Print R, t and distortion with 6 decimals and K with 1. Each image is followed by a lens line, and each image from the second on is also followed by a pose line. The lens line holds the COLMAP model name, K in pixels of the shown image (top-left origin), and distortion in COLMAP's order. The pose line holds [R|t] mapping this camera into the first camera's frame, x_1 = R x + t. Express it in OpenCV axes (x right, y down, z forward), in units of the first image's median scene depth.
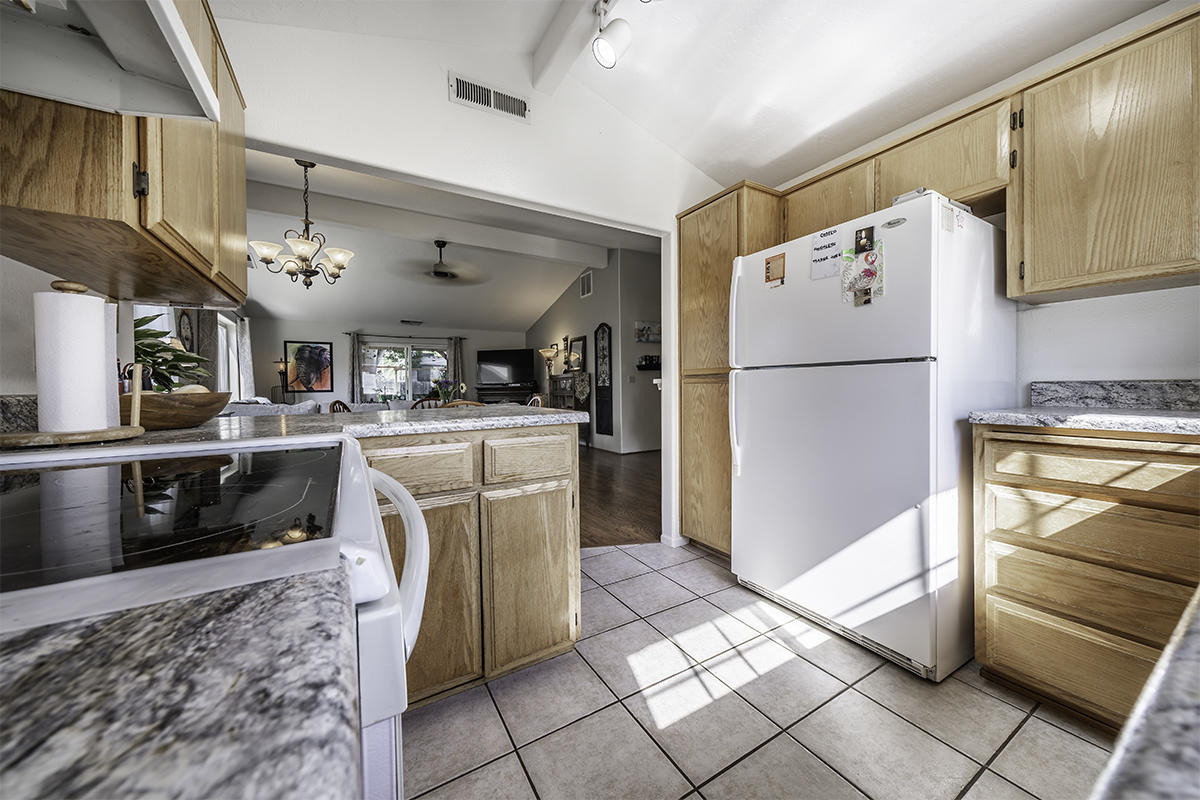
lens RADIAL K [[418.6, 0, 595.2], [0, 418.6, 391.1], [0, 0, 1]] dist [-0.002418, 0.000094]
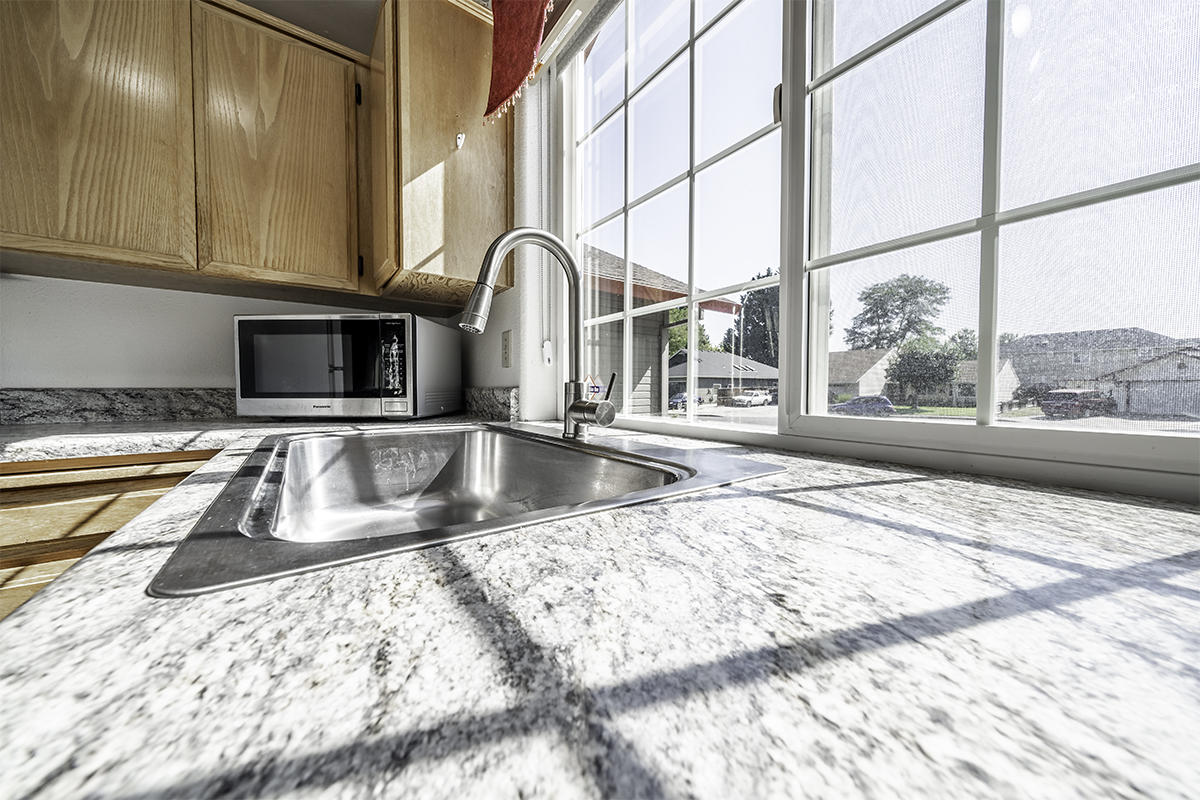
lens RADIAL K [[418.6, 0, 599.0], [0, 418.6, 399.6], [0, 0, 1]] dist [-0.002418, 0.000094]
pose [[-0.083062, -0.013178, 0.996457, 0.400363], [0.010405, 0.999847, 0.014090, -0.005326], [-0.996490, 0.011538, -0.082912, 0.146411]]
